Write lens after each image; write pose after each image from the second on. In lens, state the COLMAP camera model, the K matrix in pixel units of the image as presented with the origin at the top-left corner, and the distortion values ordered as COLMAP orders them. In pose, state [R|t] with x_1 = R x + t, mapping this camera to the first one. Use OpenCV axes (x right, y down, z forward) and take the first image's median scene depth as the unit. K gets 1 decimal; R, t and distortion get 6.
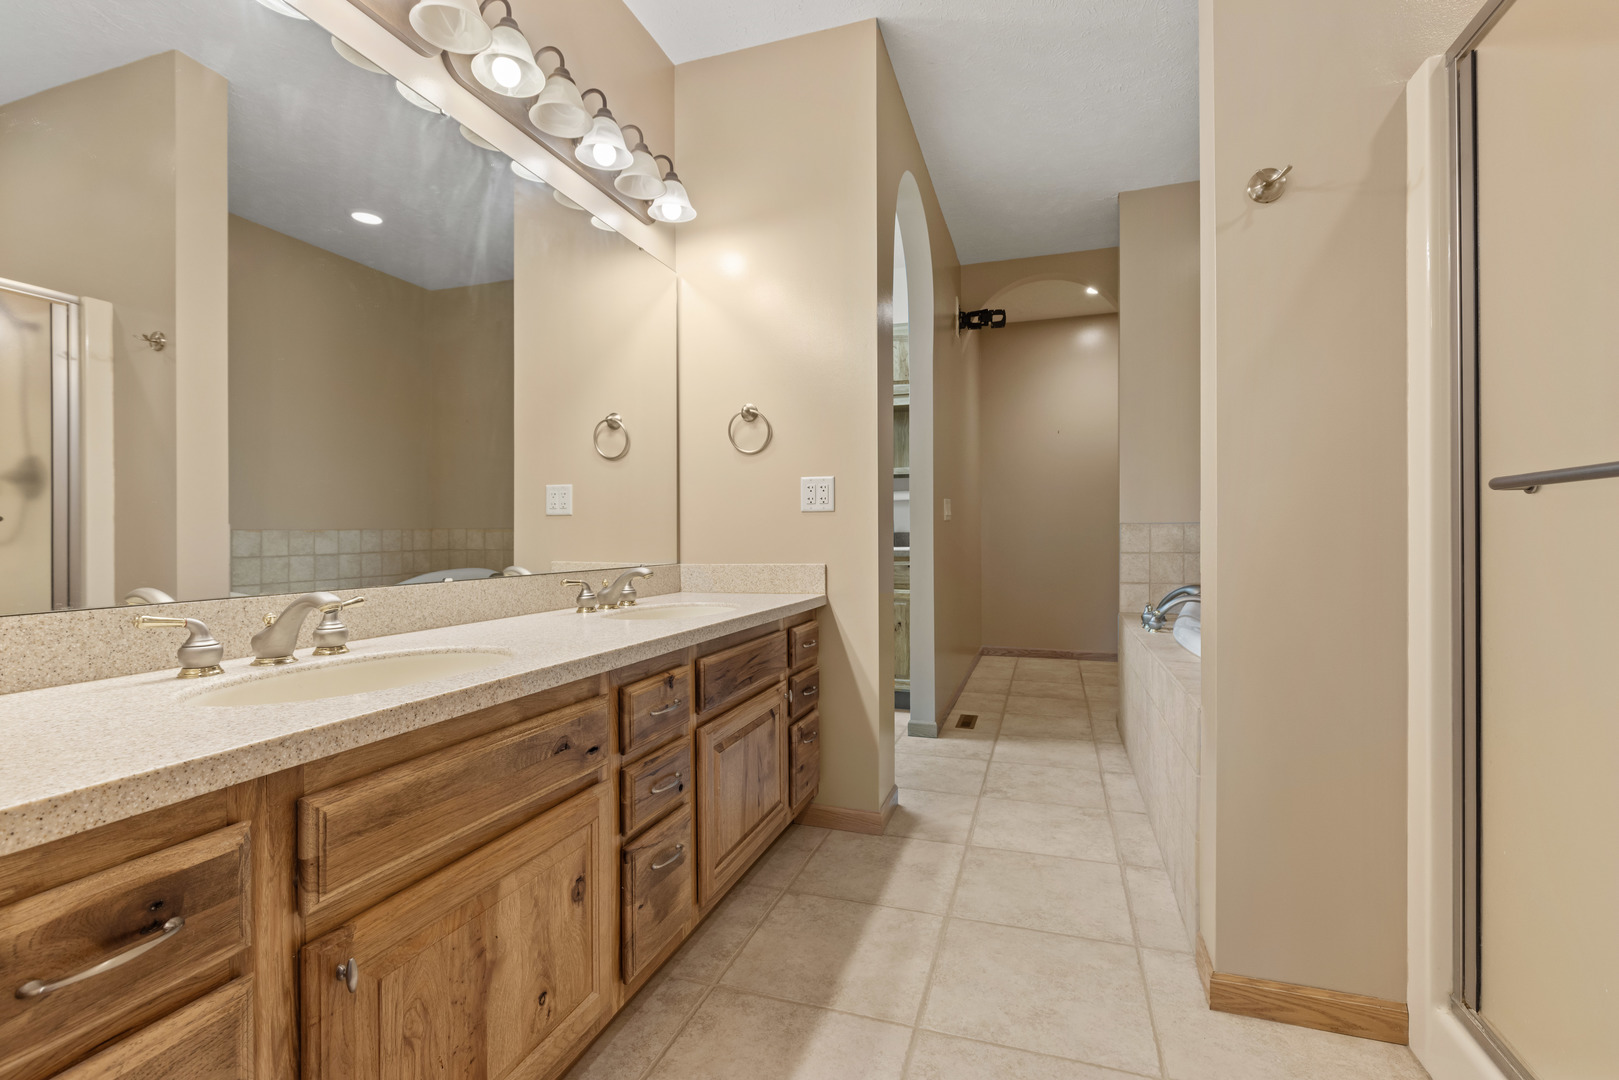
lens RADIAL K [[730.7, 0, 803.7], [0, 730.7, 537.2], [0, 0, 1]] dist [0.004576, -0.000390]
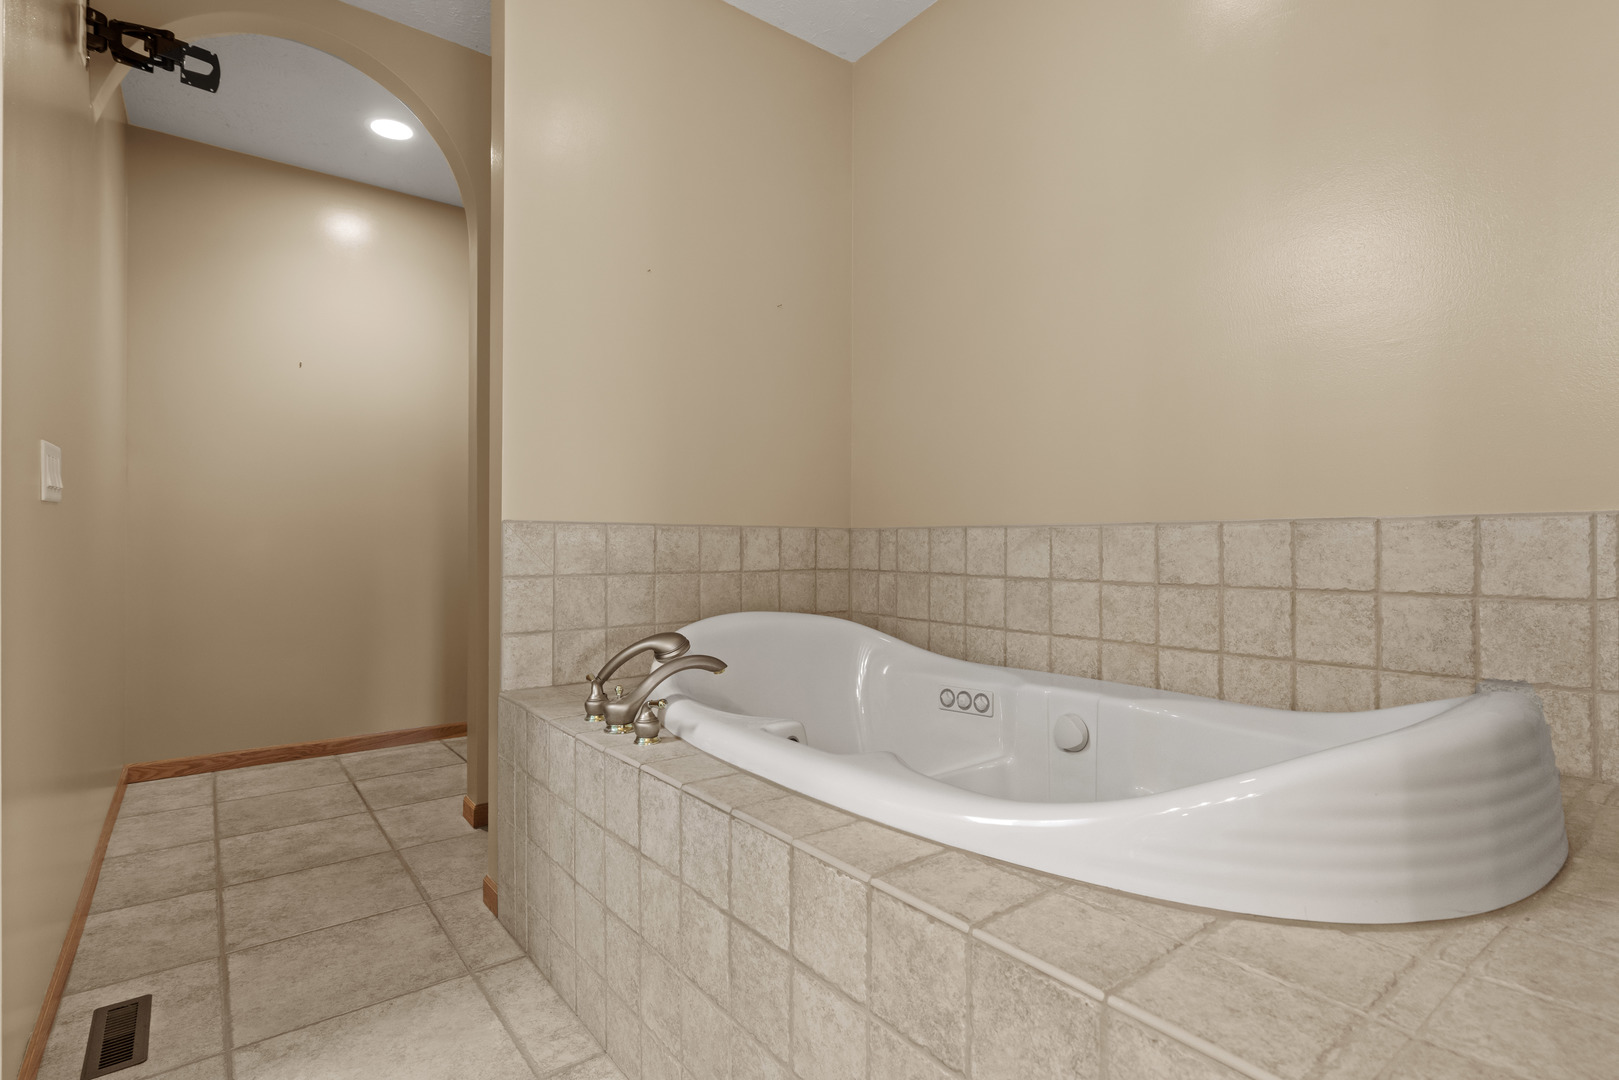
lens RADIAL K [[788.1, 0, 813.3], [0, 788.1, 542.8], [0, 0, 1]] dist [0.000597, -0.000744]
pose [[0.549467, 0.007325, 0.835483, 0.139342], [-0.003226, 0.999973, -0.006645, -0.000660], [-0.835509, 0.000956, 0.549476, 0.846130]]
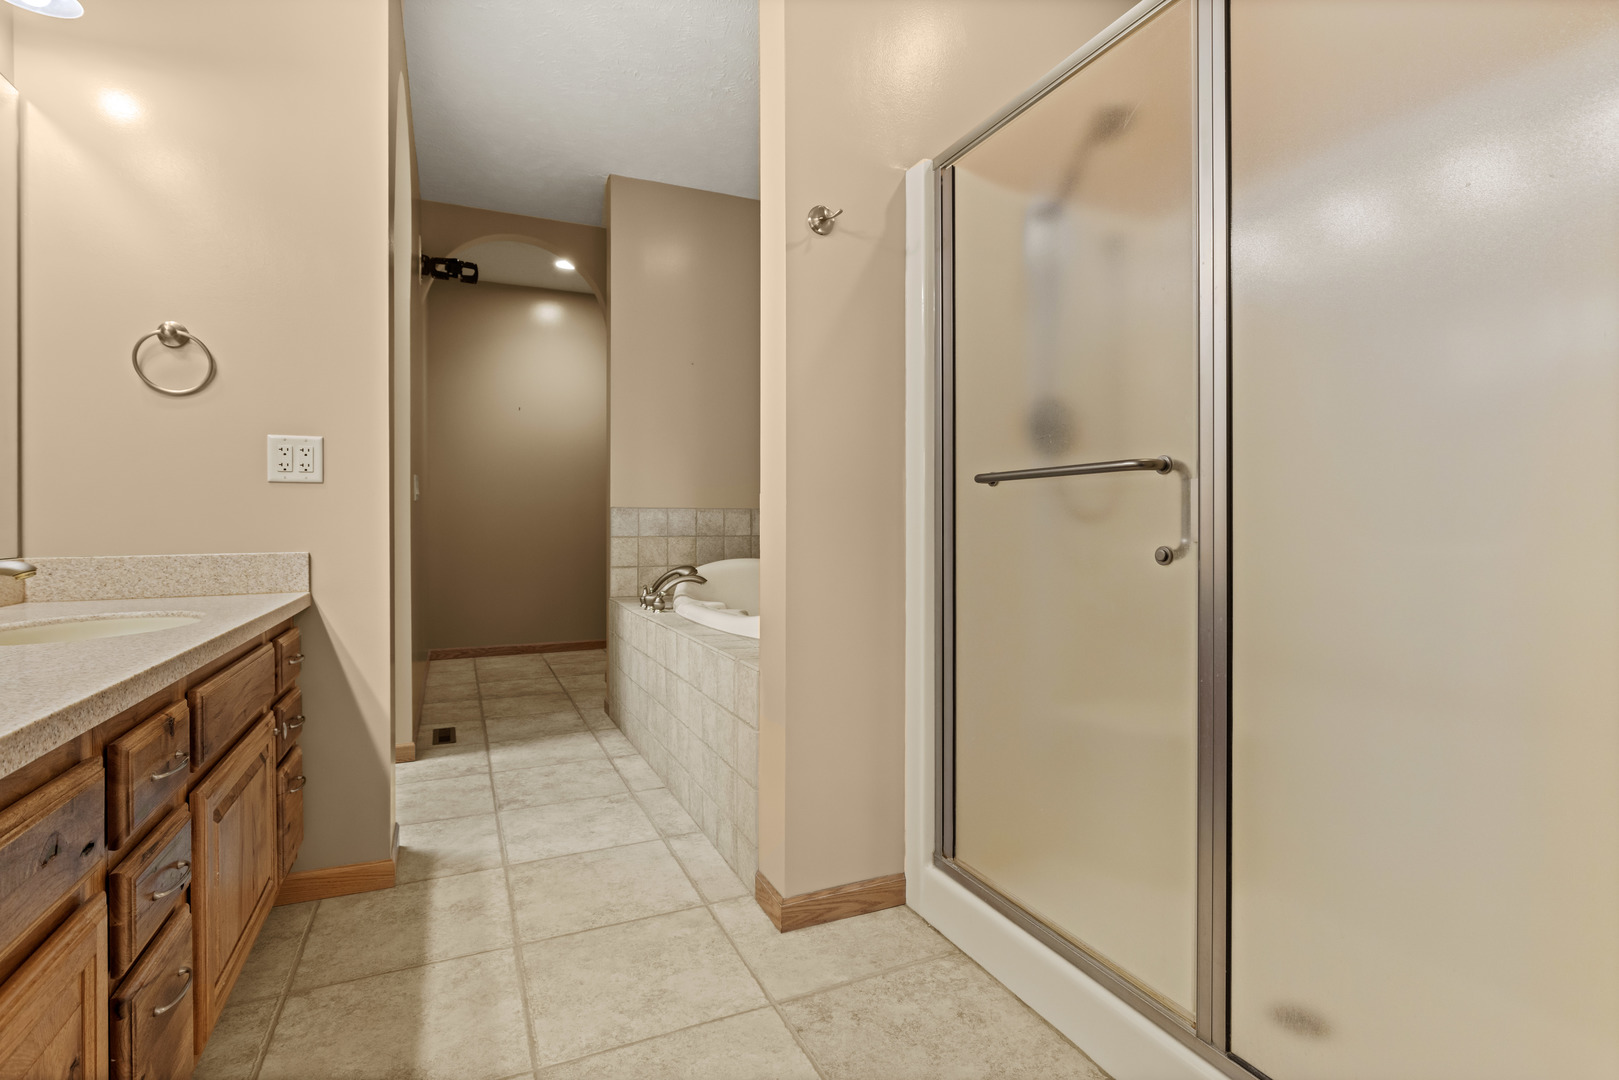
lens RADIAL K [[788.1, 0, 813.6], [0, 788.1, 526.7], [0, 0, 1]] dist [0.000597, -0.000744]
pose [[0.726158, 0.001282, 0.687527, -0.173499], [-0.001939, 0.999998, 0.000183, 0.010823], [-0.687525, -0.001466, 0.726159, 0.056671]]
